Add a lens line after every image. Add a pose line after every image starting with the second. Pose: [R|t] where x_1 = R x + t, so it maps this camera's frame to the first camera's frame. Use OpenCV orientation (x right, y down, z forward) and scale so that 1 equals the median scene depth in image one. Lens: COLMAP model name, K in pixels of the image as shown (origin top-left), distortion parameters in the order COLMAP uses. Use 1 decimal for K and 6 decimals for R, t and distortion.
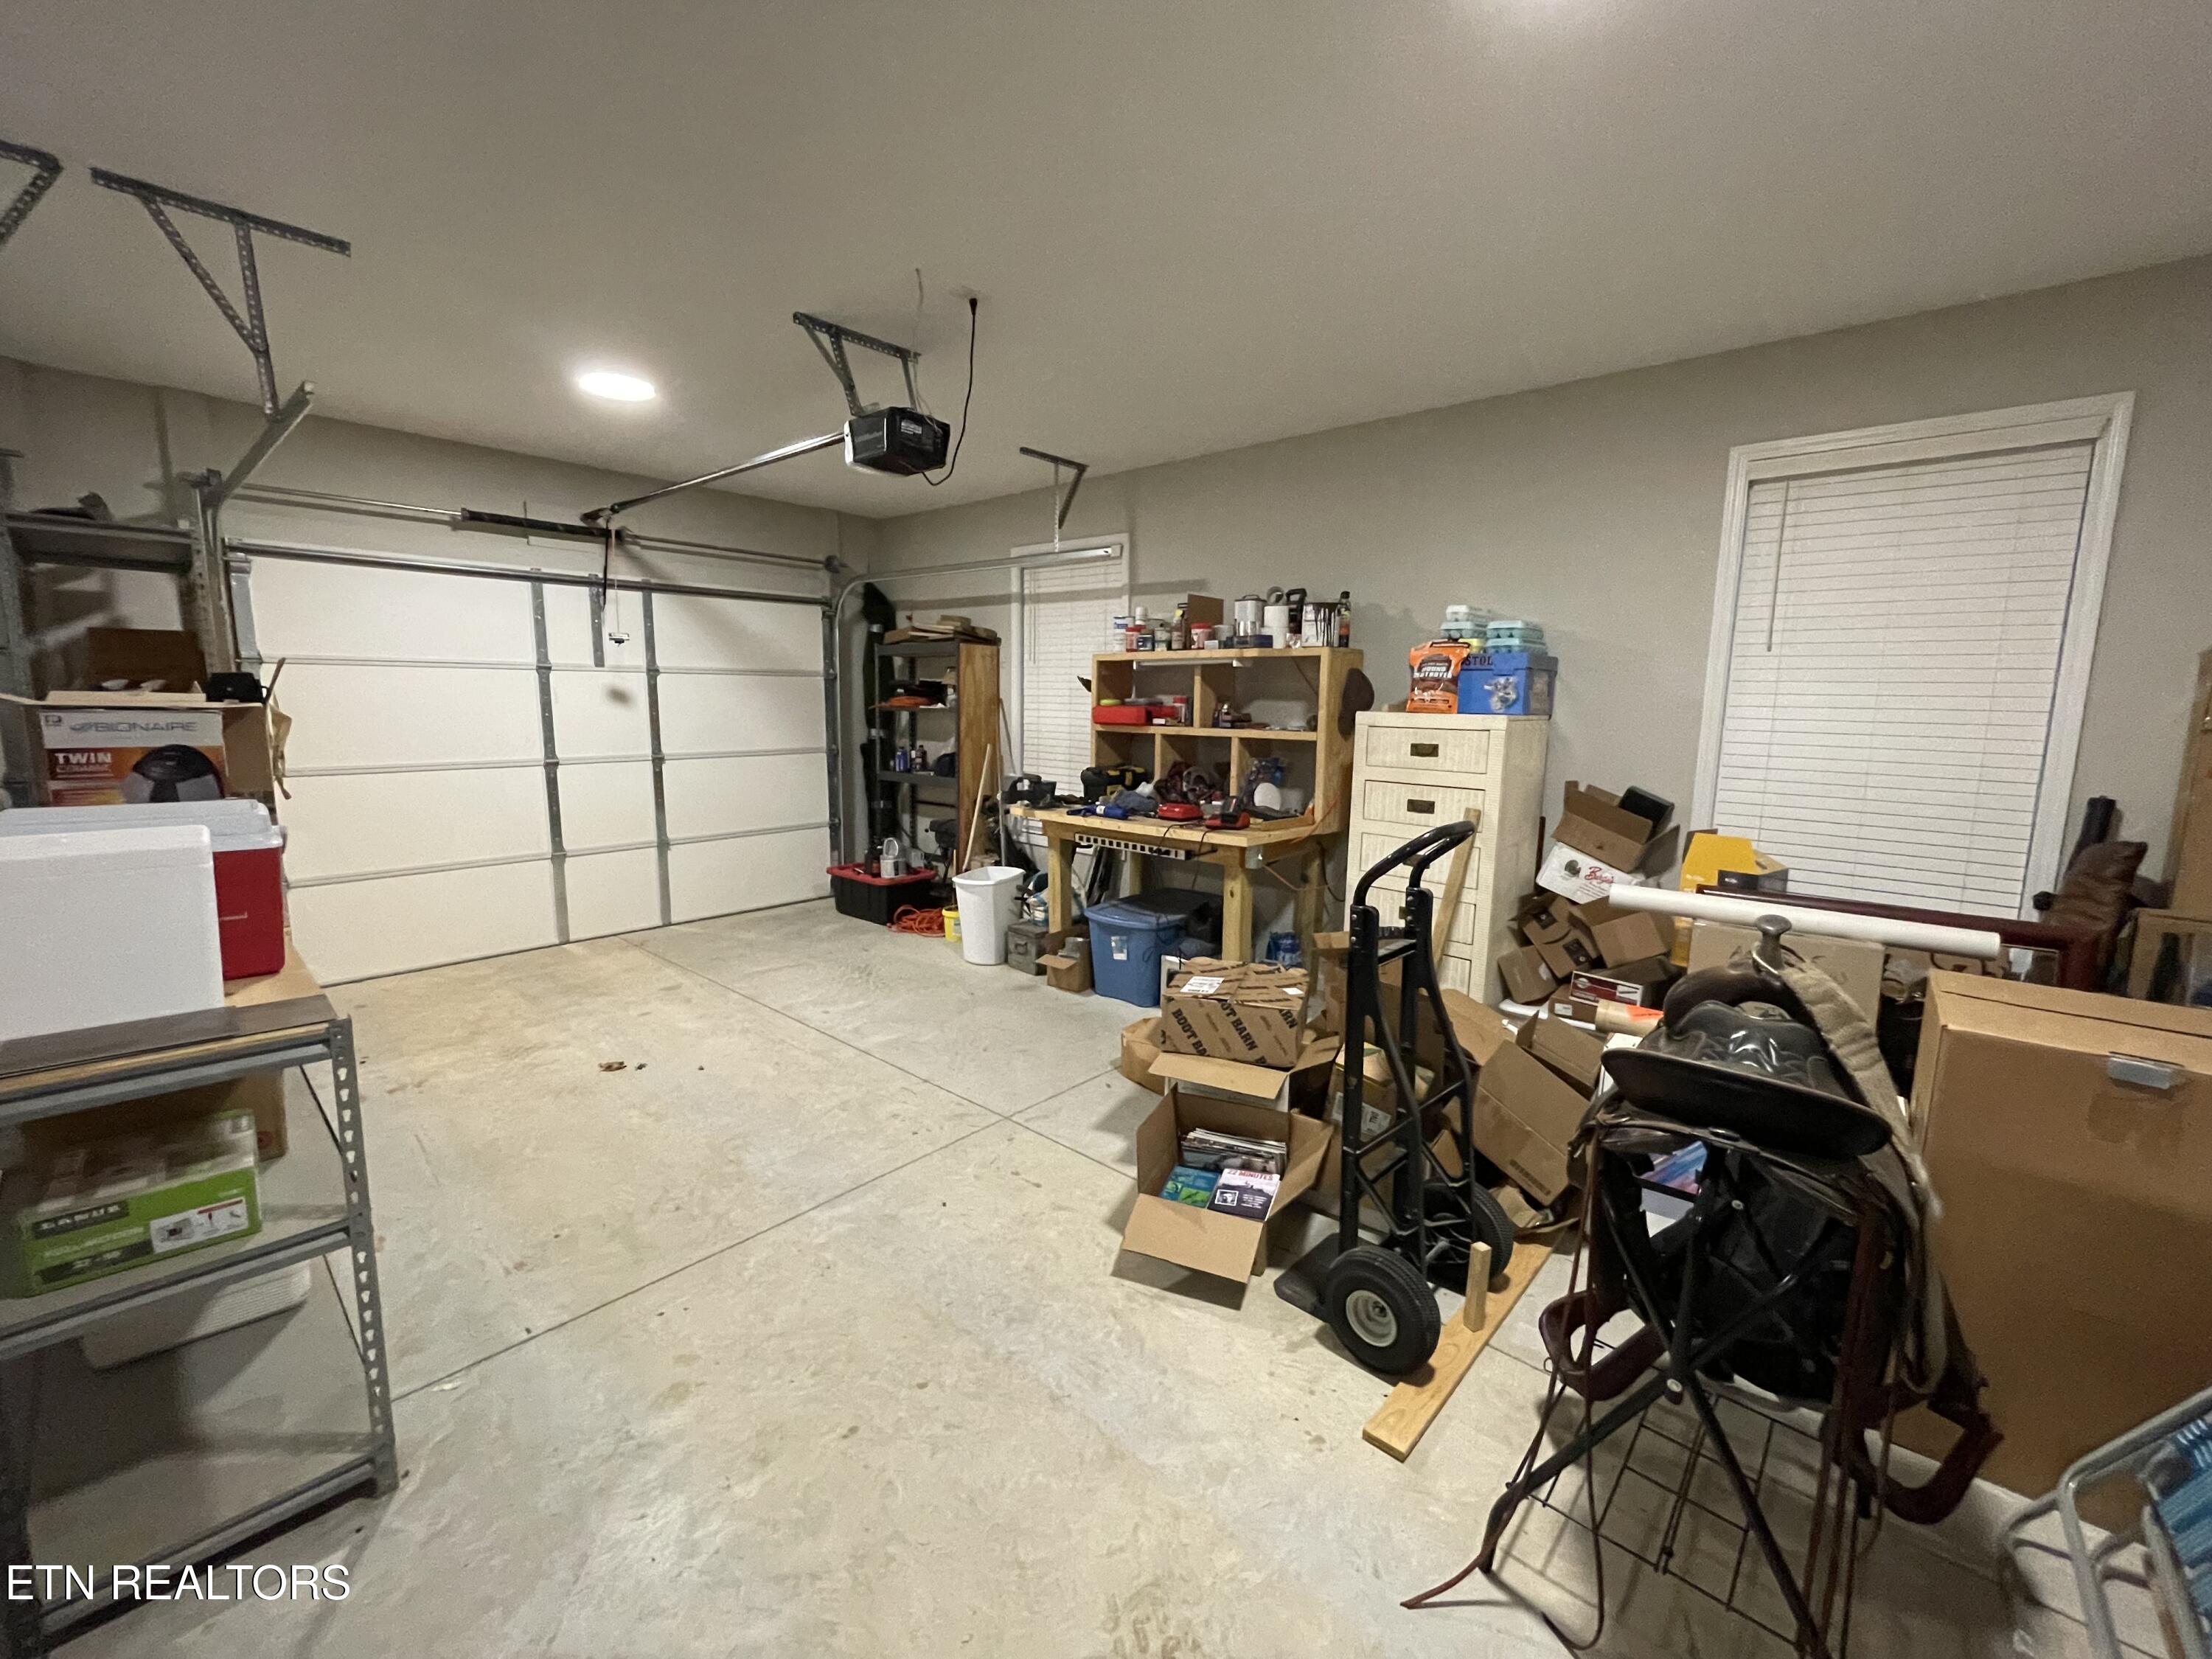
lens RADIAL K [[897.7, 0, 1106.1], [0, 897.7, 825.9], [0, 0, 1]] dist [-0.000773, 0.000207]
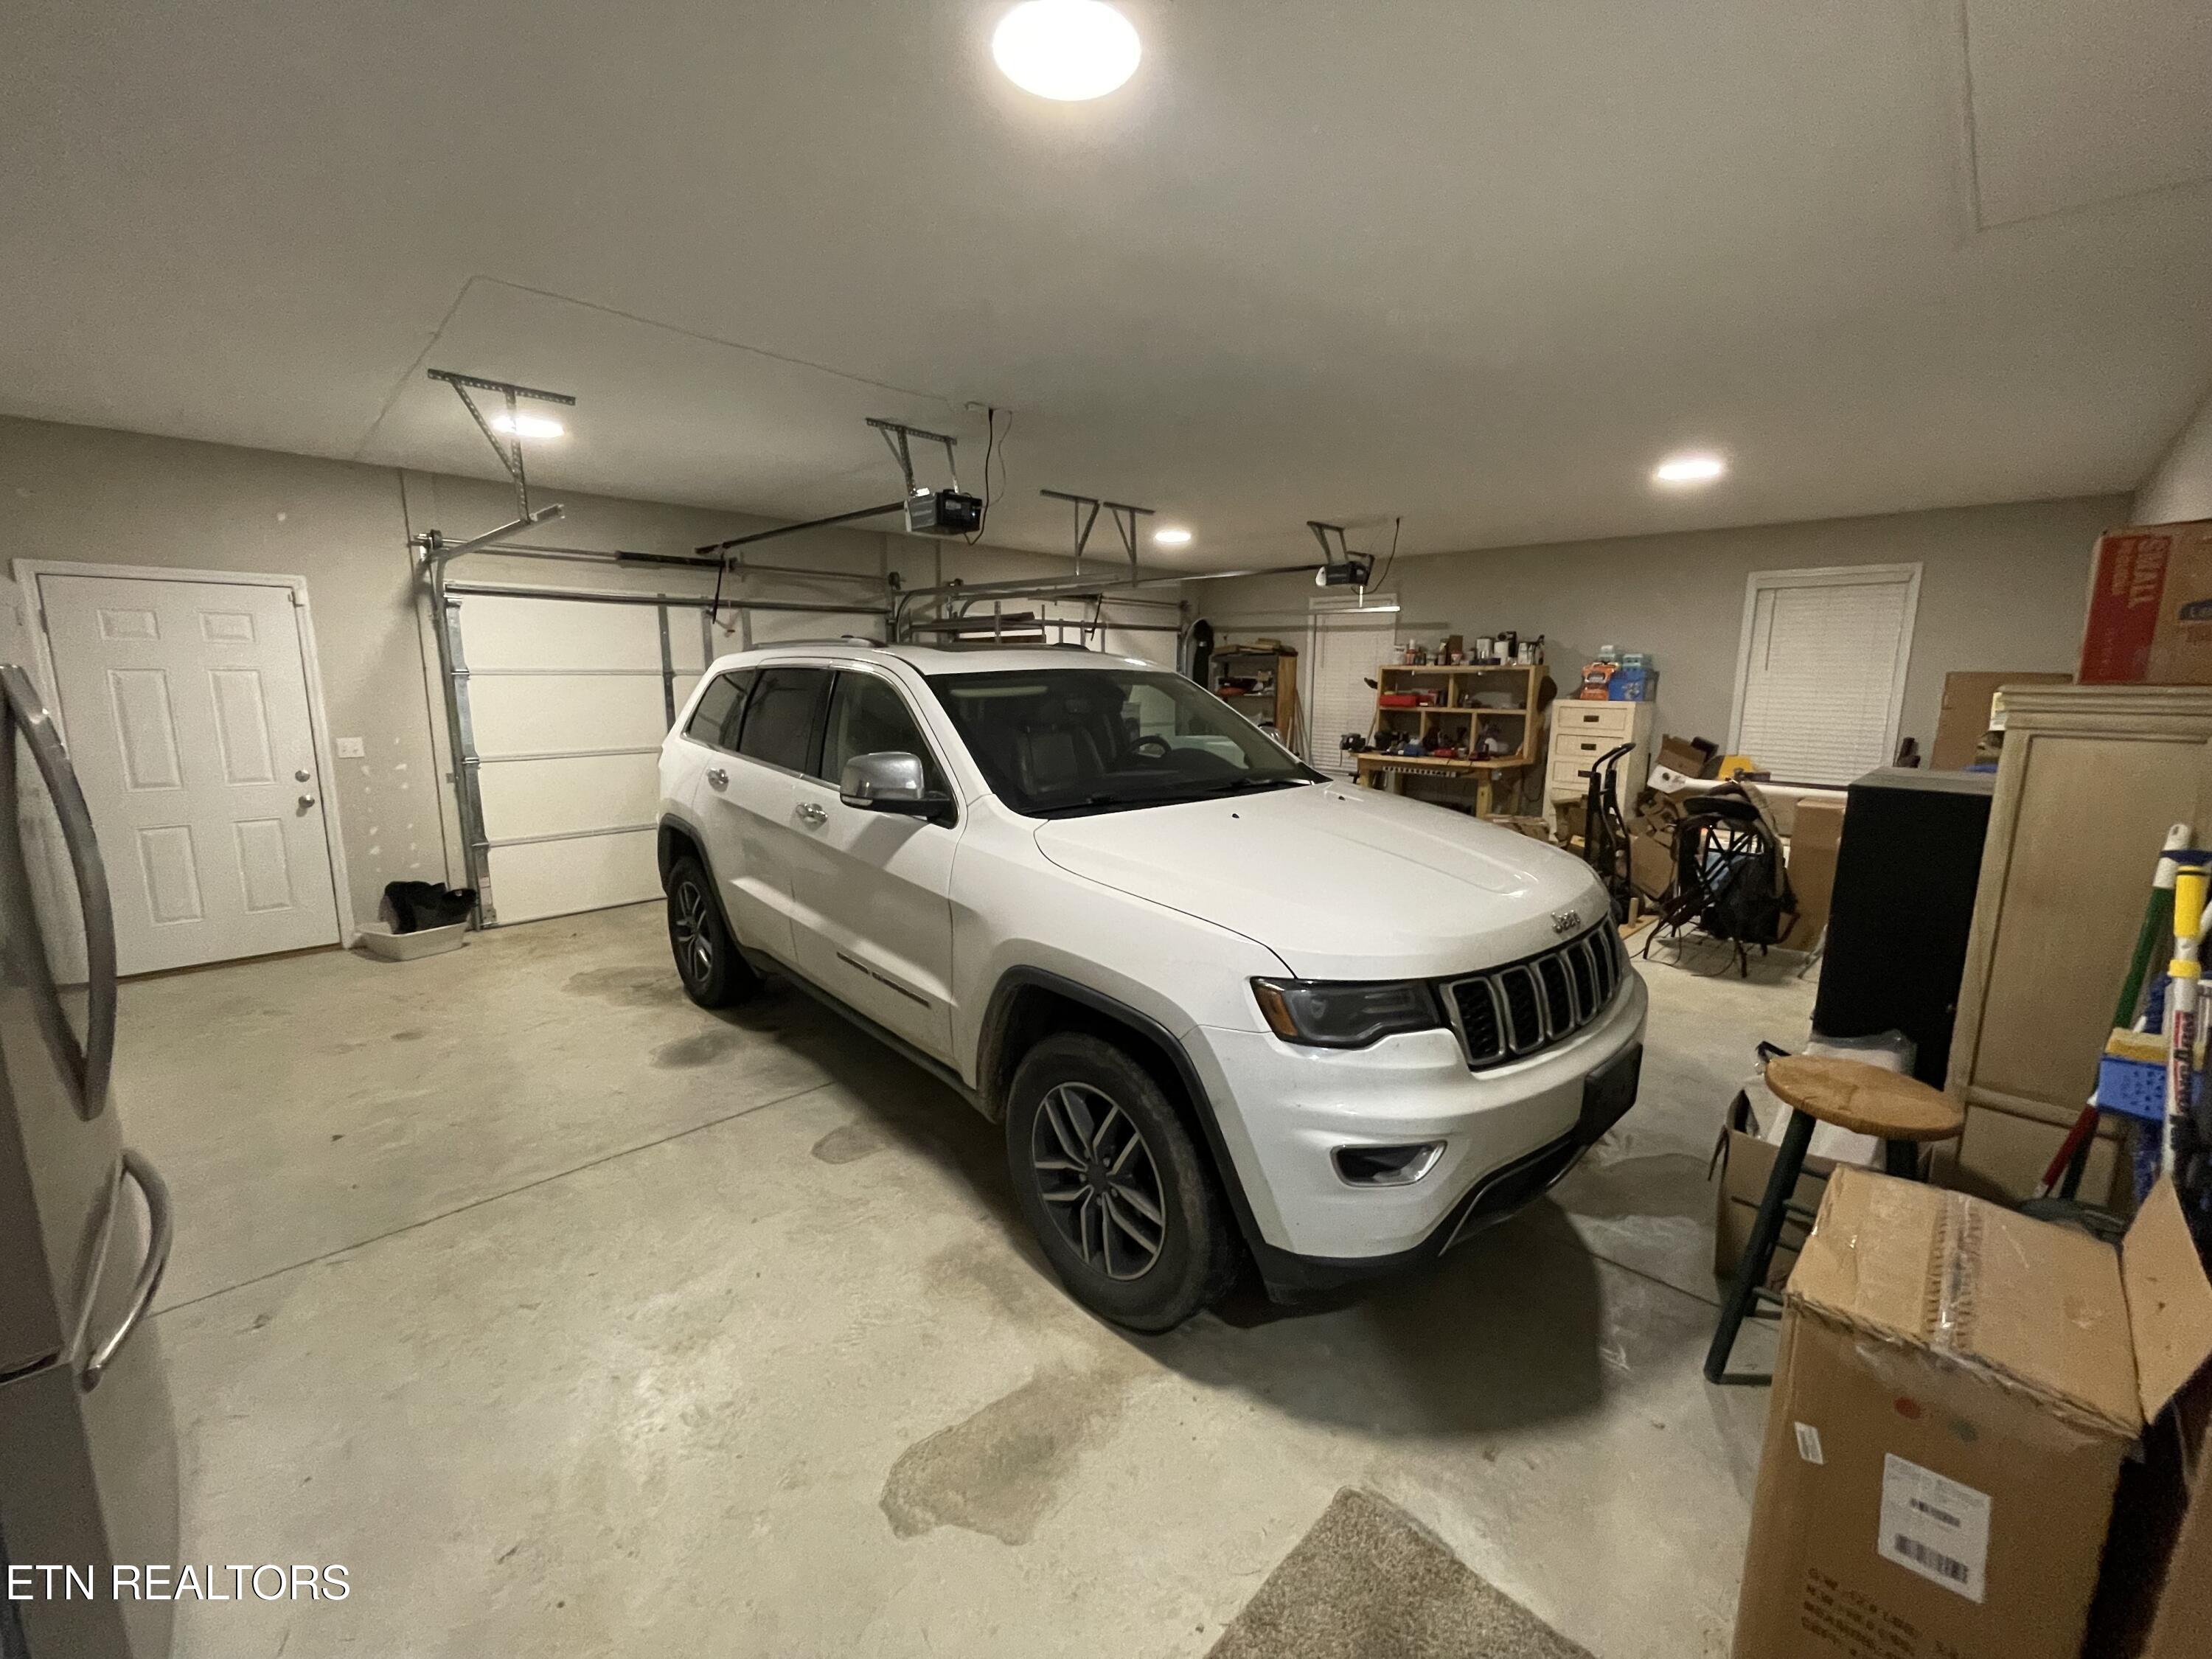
lens RADIAL K [[897.7, 0, 1106.9], [0, 897.7, 827.8], [0, 0, 1]] dist [-0.000773, 0.000207]
pose [[0.998432, 0.003644, -0.055854, -0.521505], [-0.002157, 0.999642, 0.026661, 0.091897], [0.055931, -0.026498, 0.998083, -0.911672]]
